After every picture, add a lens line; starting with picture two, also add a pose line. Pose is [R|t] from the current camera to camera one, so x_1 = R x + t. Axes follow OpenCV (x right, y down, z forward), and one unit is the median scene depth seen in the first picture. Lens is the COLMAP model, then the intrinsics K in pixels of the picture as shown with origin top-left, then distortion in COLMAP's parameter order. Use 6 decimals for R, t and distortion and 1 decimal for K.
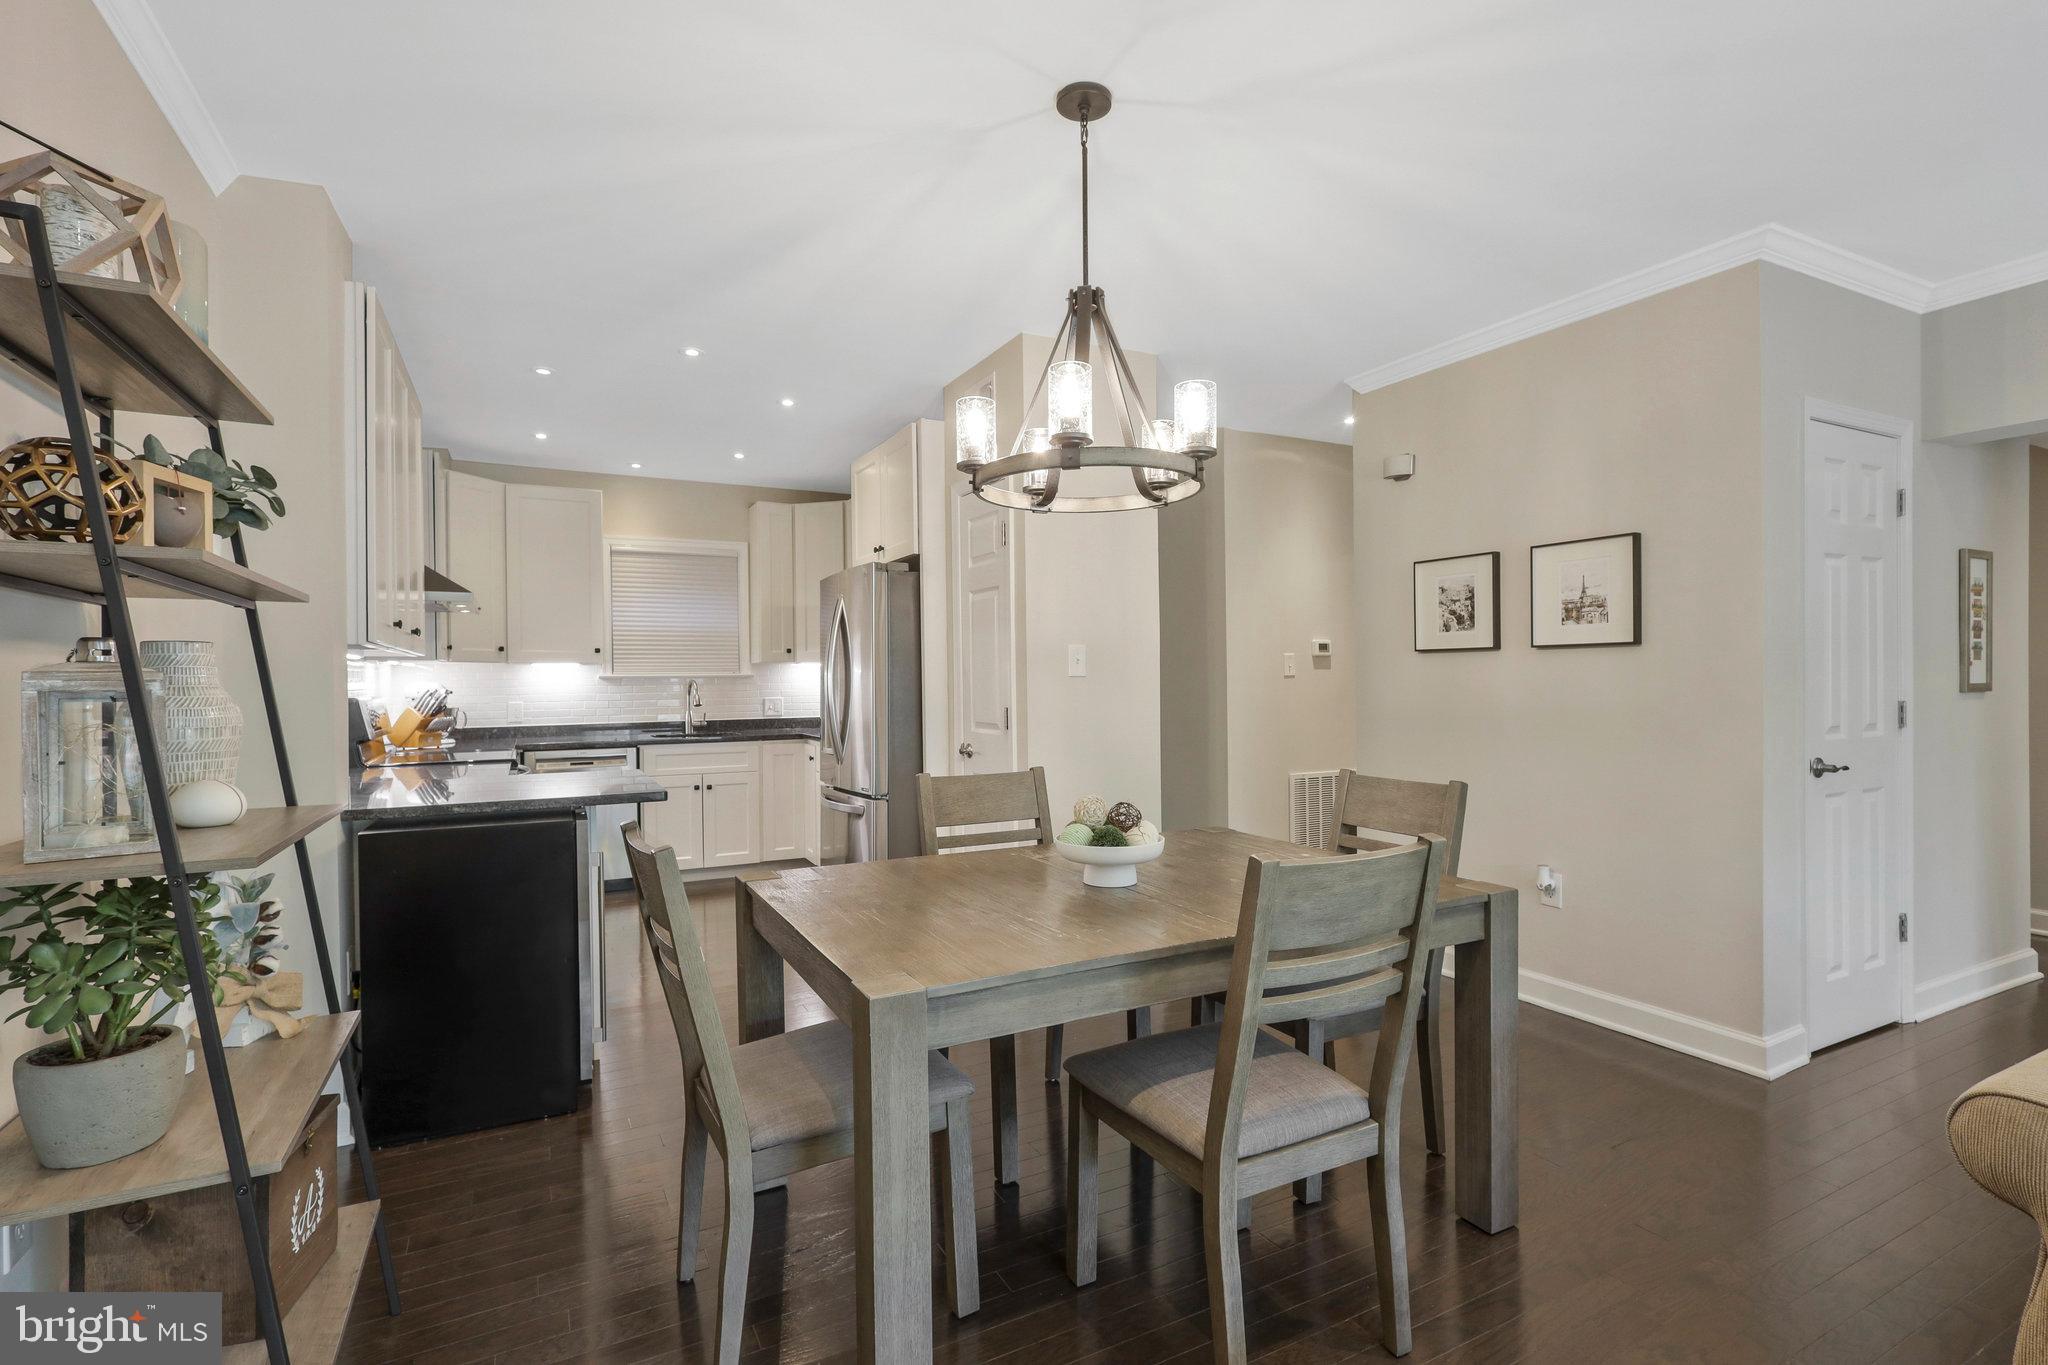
lens RADIAL K [[956.1, 0, 1030.5], [0, 956.1, 683.6], [0, 0, 1]] dist [-0.000499, -0.000354]
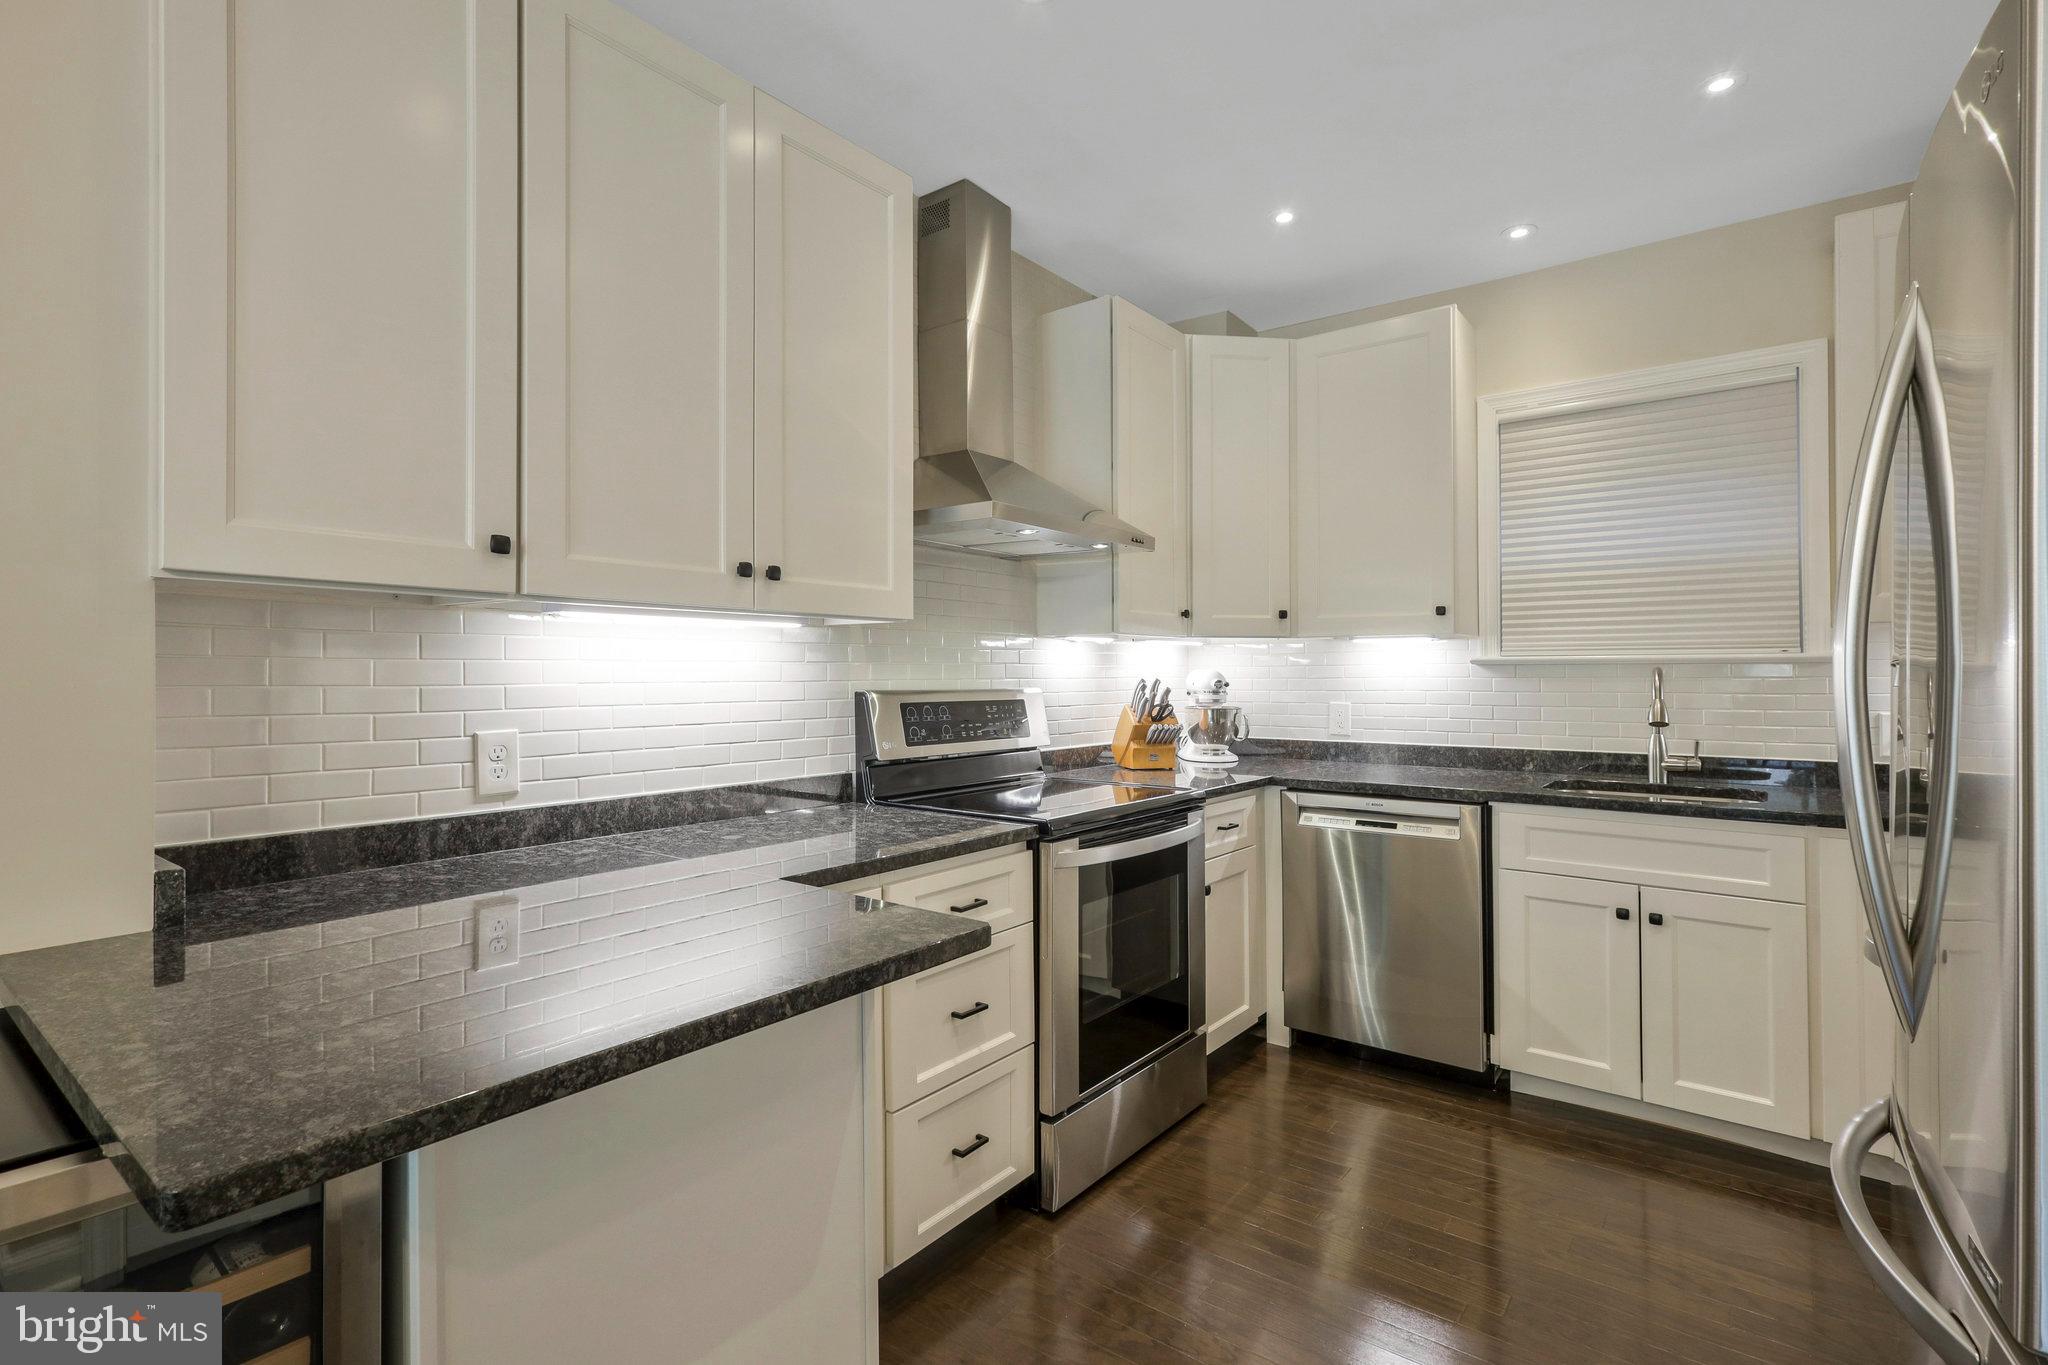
lens RADIAL K [[965.4, 0, 1015.2], [0, 965.4, 678.9], [0, 0, 1]] dist [0.000377, -0.000206]
pose [[0.410270, 0.017086, -0.911804, -0.062985], [-0.008370, 0.999853, 0.014970, -0.002613], [0.911926, 0.001490, 0.410353, 0.566344]]
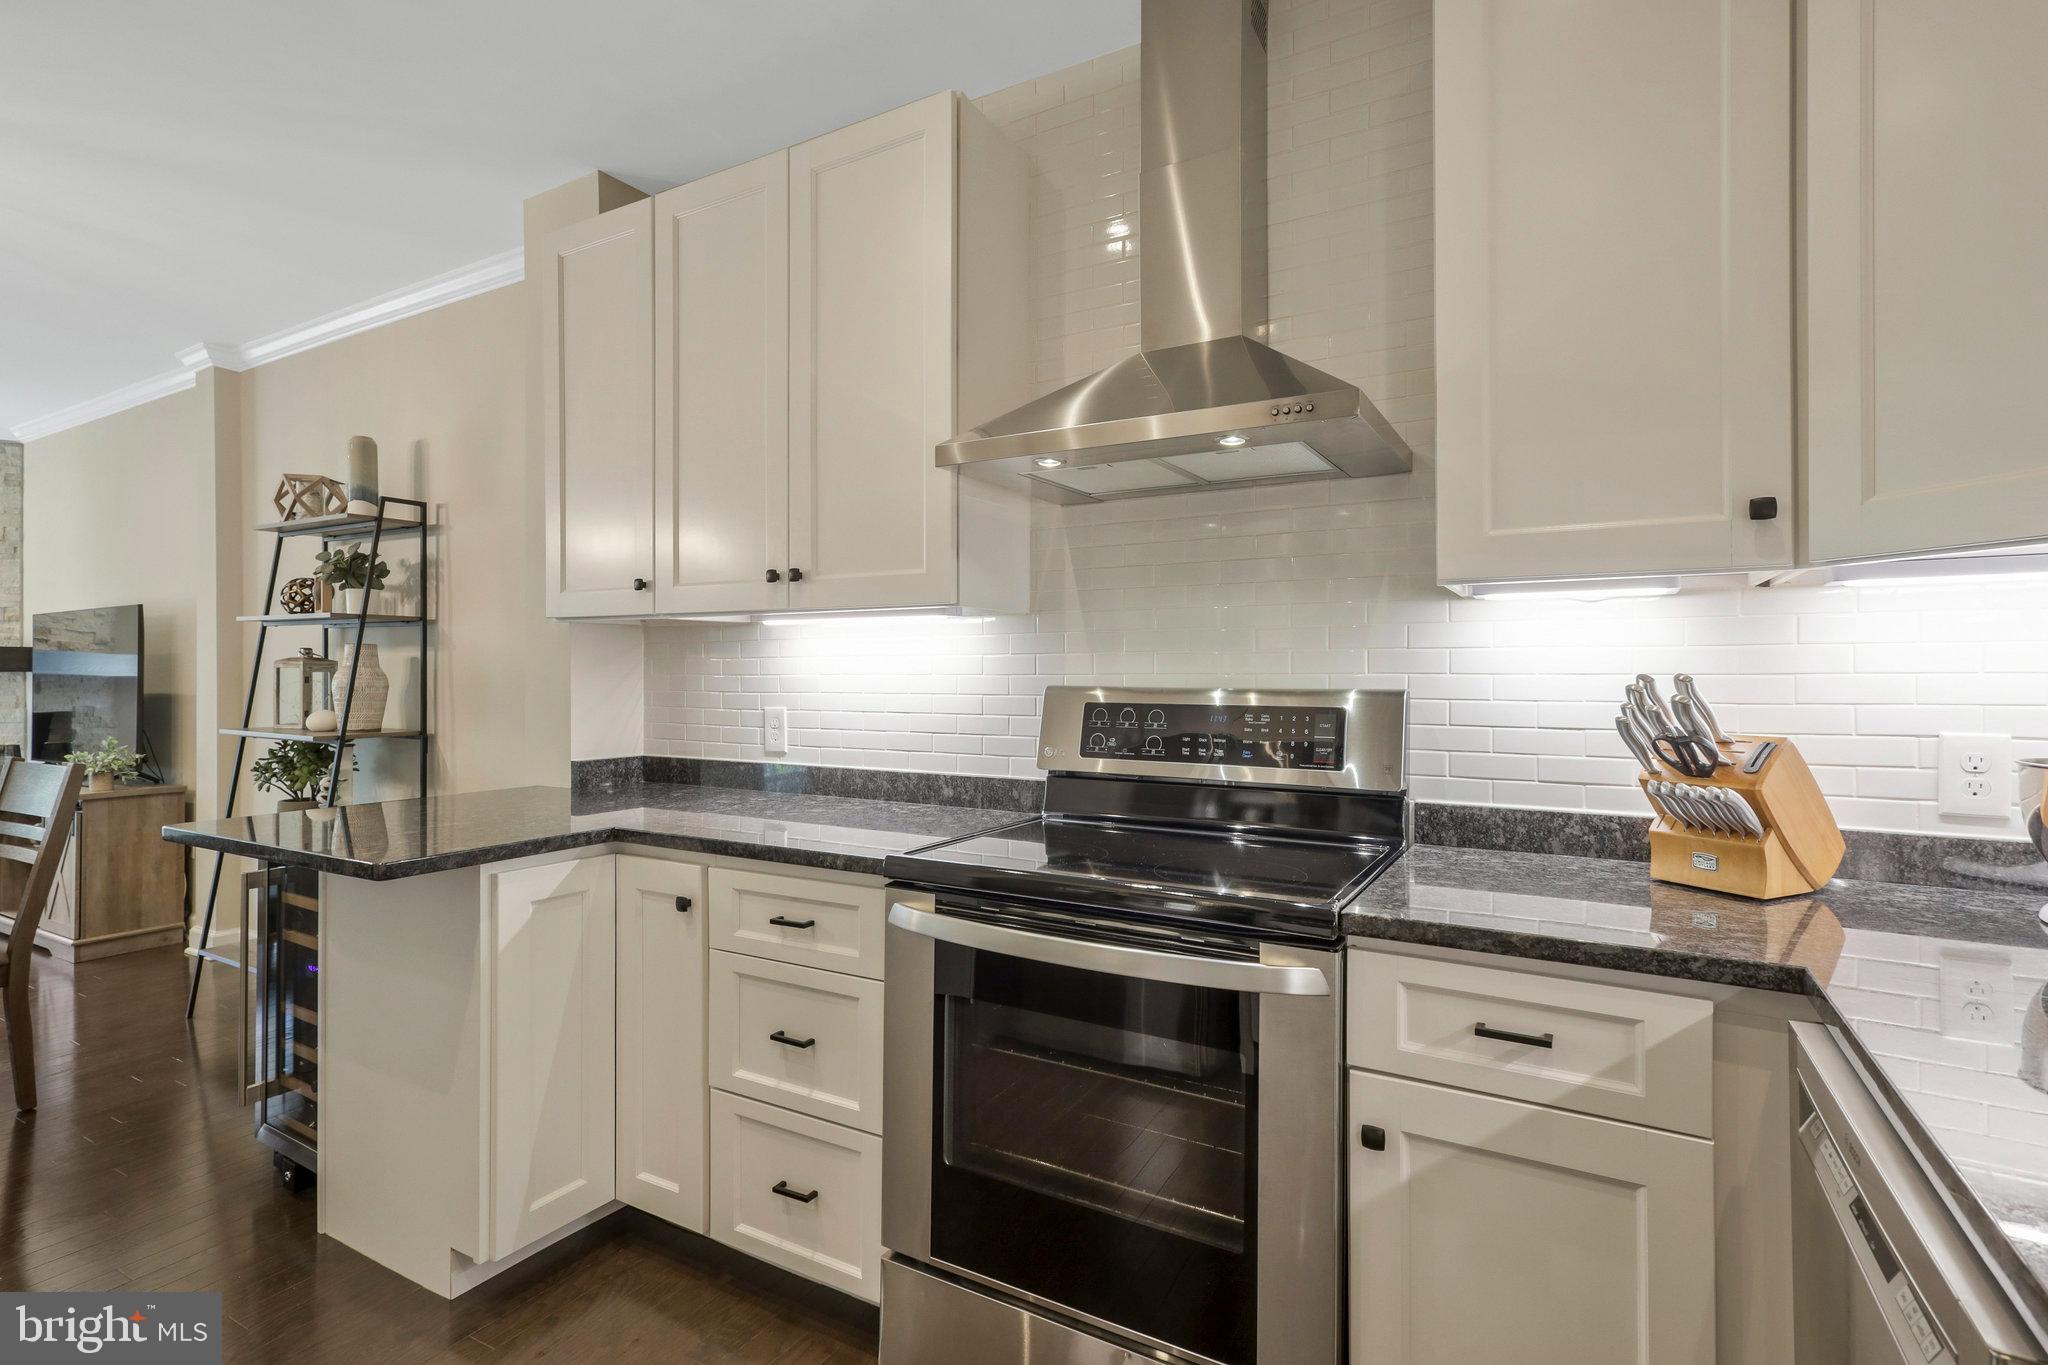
lens RADIAL K [[993.0, 0, 1023.2], [0, 993.0, 688.2], [0, 0, 1]] dist [0.000937, 0.000059]
pose [[-0.847129, 0.015259, -0.531168, -0.271061], [0.004974, 0.999772, 0.020788, 0.002677], [0.531364, 0.014968, -0.847011, 0.985853]]
